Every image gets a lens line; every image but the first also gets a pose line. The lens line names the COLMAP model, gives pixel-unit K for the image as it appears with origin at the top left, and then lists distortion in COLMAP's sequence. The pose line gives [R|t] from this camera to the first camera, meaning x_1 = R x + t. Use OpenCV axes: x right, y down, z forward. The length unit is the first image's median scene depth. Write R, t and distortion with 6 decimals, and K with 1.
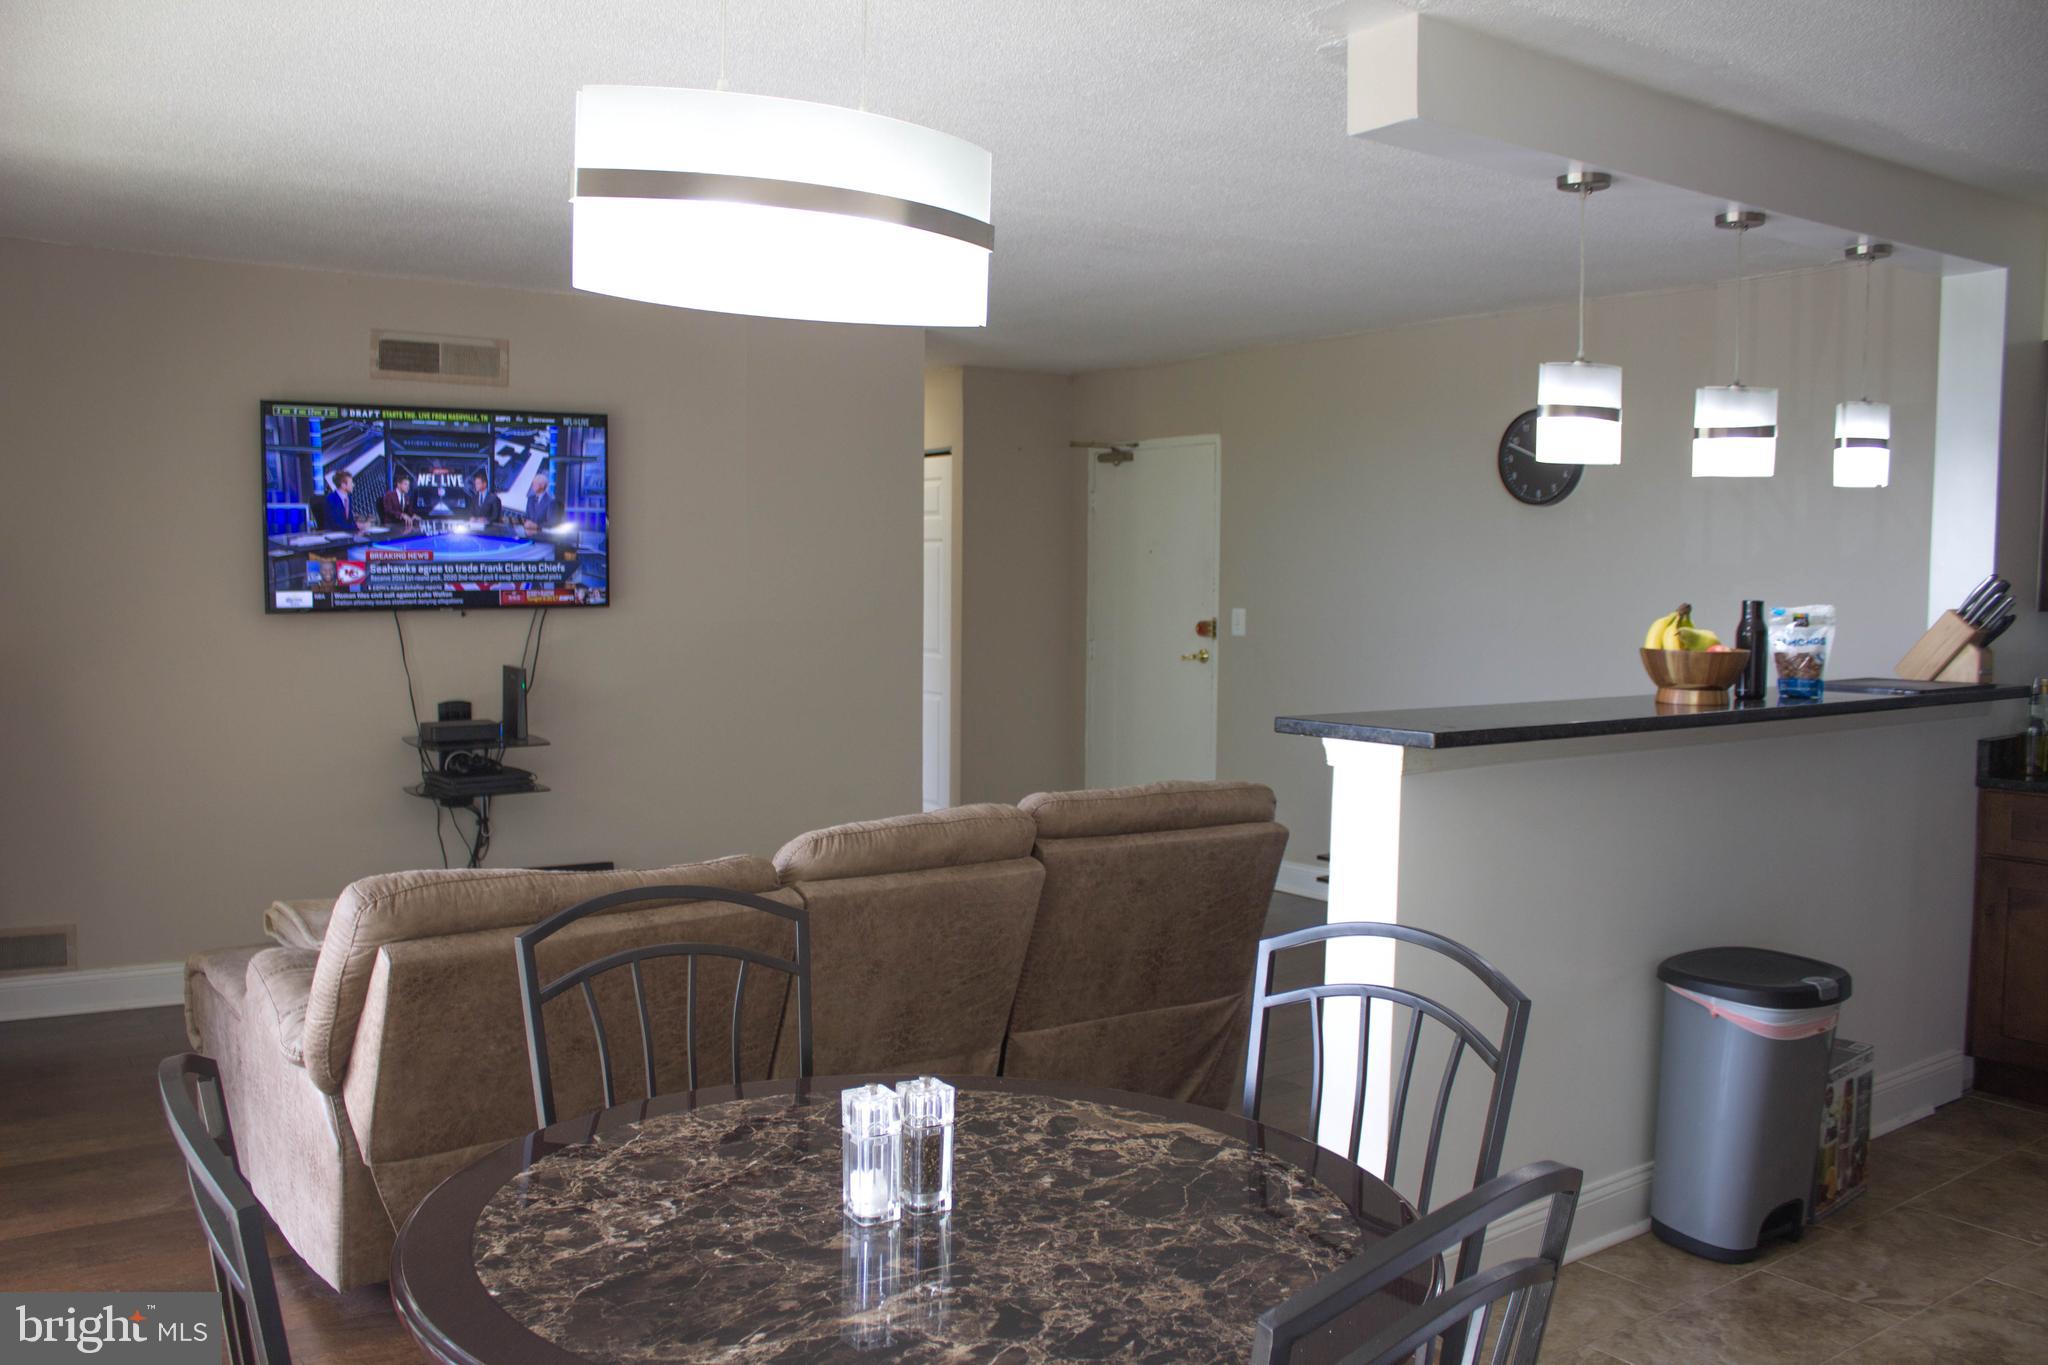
lens RADIAL K [[1699.0, 0, 985.5], [0, 1699.0, 712.1], [0, 0, 1]] dist [-0.166473, 0.135862]
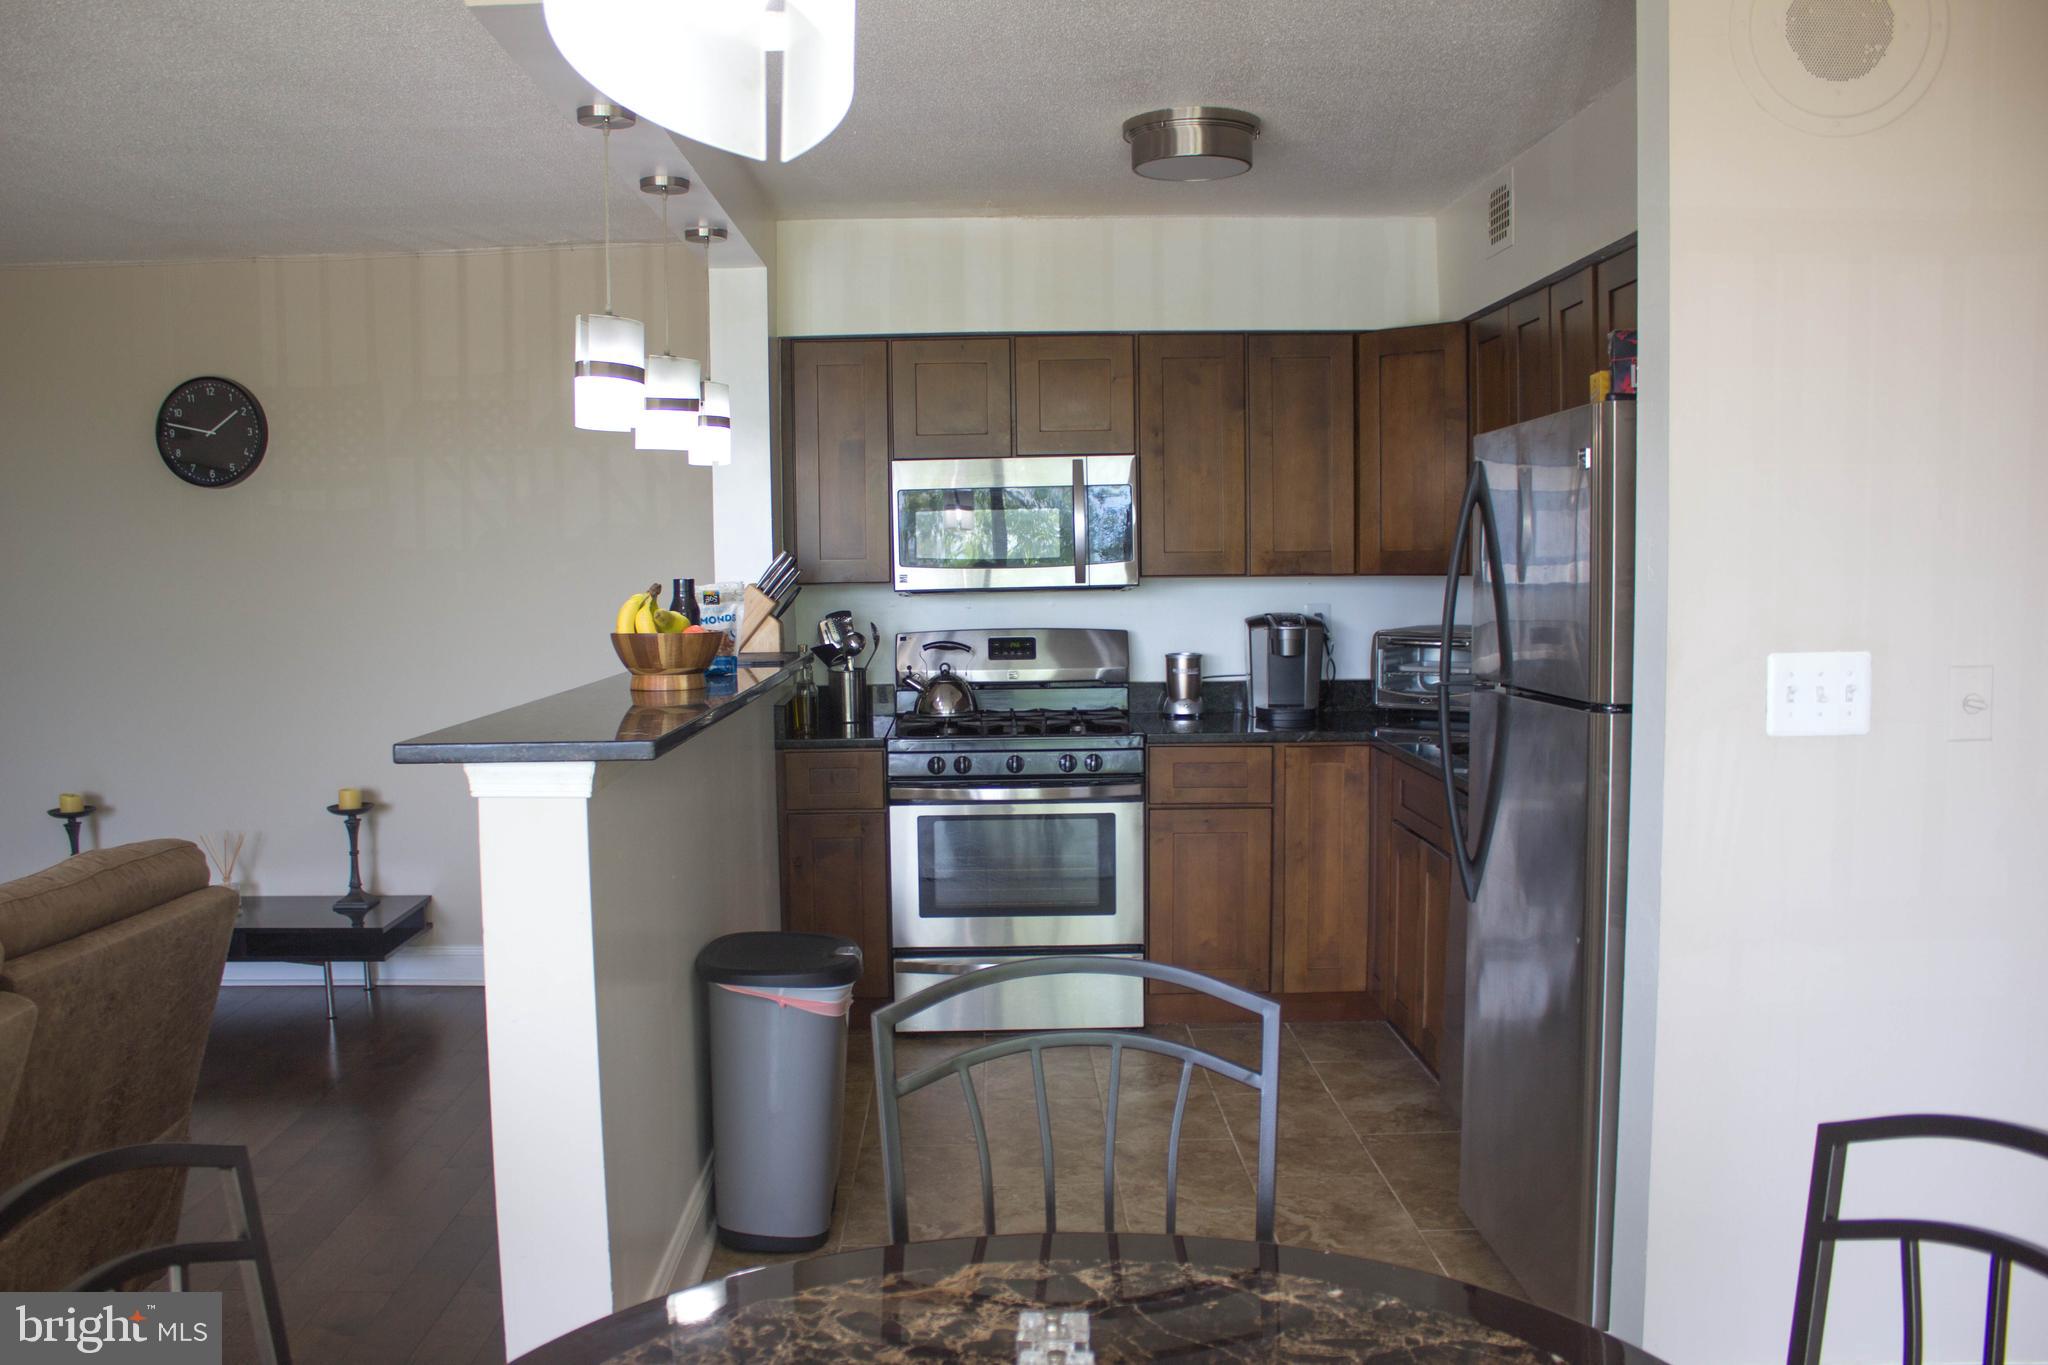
lens RADIAL K [[1699.0, 0, 985.5], [0, 1699.0, 712.1], [0, 0, 1]] dist [-0.166473, 0.135862]
pose [[0.568392, -0.085071, 0.818348, -0.259700], [0.082722, 0.995509, 0.046033, -0.021573], [-0.818589, 0.041531, 0.572876, 0.300144]]
